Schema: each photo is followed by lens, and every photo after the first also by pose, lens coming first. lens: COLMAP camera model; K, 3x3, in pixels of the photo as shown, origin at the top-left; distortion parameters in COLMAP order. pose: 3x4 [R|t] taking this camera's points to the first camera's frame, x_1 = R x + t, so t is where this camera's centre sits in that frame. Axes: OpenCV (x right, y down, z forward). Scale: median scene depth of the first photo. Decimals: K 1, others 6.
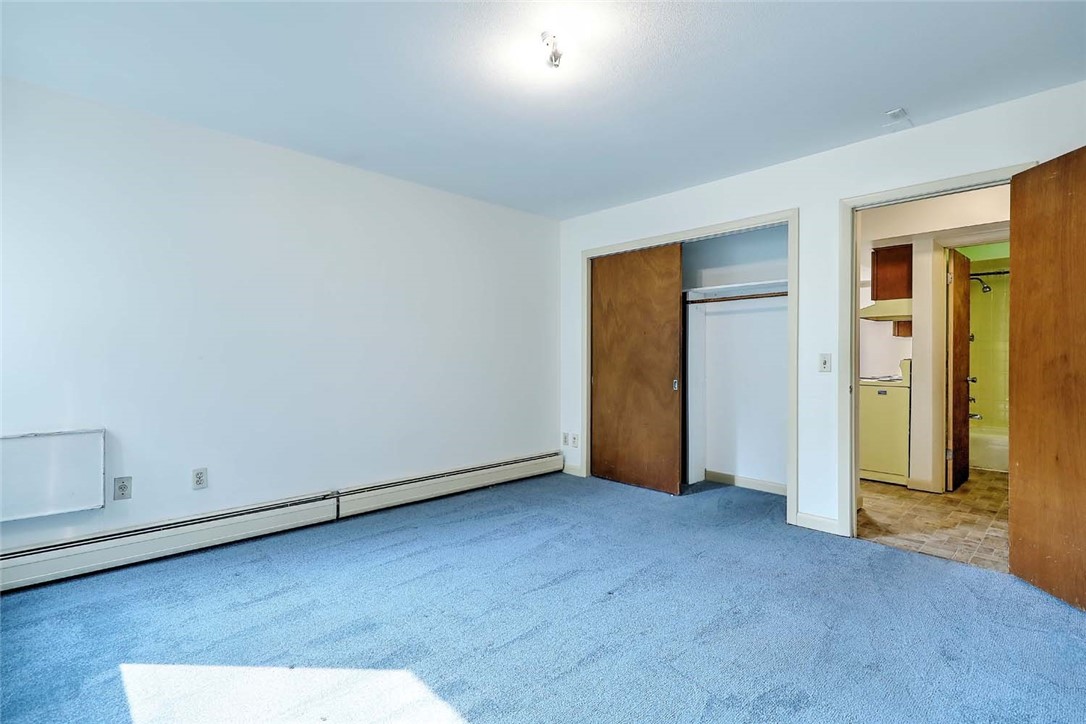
lens RADIAL K [[515.4, 0, 548.0], [0, 515.4, 360.2], [0, 0, 1]] dist [0.007610, -0.005032]
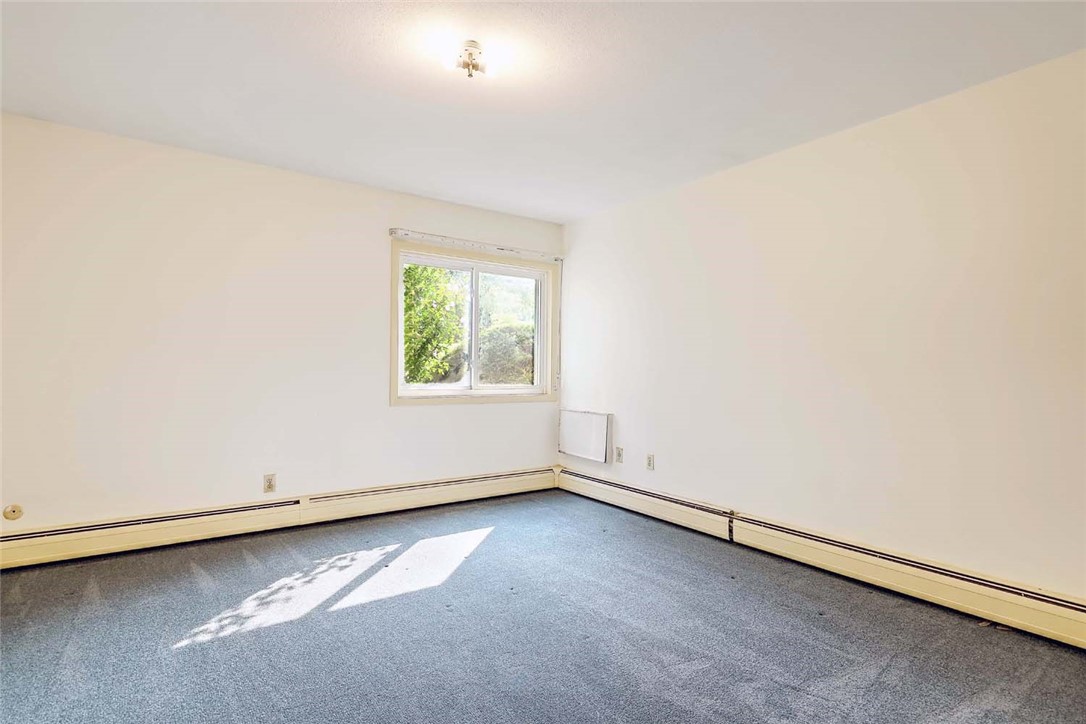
lens RADIAL K [[548.8, 0, 541.2], [0, 548.8, 368.1], [0, 0, 1]] dist [0.014041, -0.004047]
pose [[-0.138460, 0.000841, -0.990368, 0.662031], [-0.017493, 0.999842, 0.003294, -0.005179], [0.990214, 0.017781, -0.138423, 0.830002]]
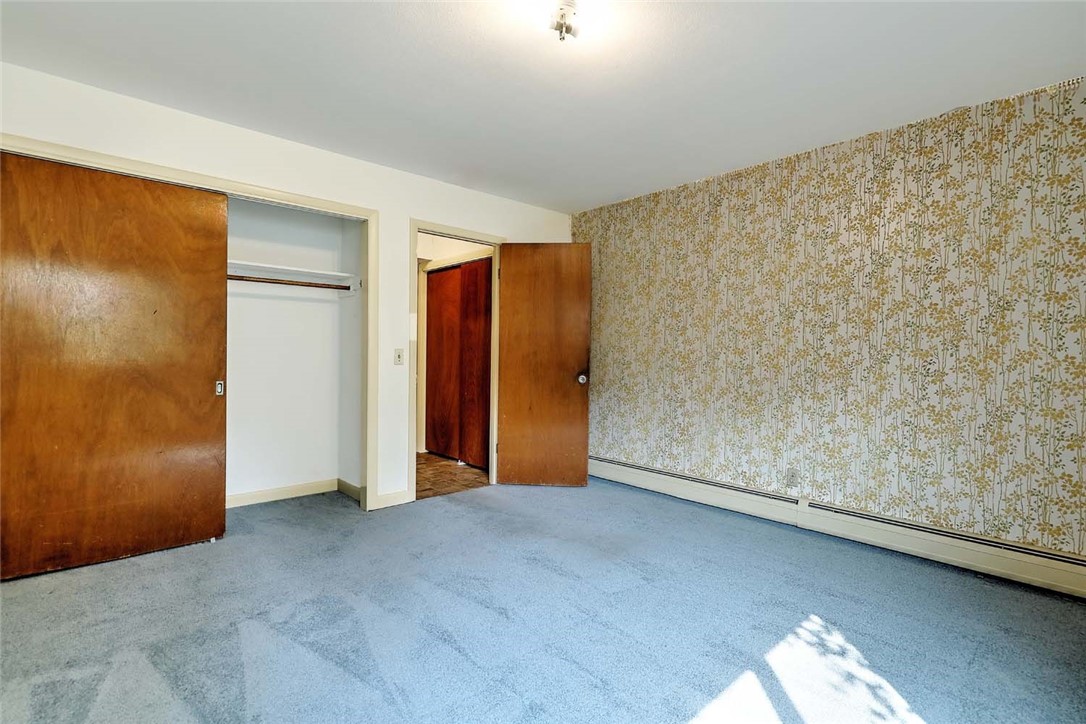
lens RADIAL K [[515.4, 0, 546.4], [0, 515.4, 359.9], [0, 0, 1]] dist [0.007610, -0.005032]
pose [[0.010036, -0.010870, 0.999891, -0.590400], [-0.002029, 0.999939, 0.010890, -0.000541], [-0.999948, -0.002138, 0.010013, 0.655197]]
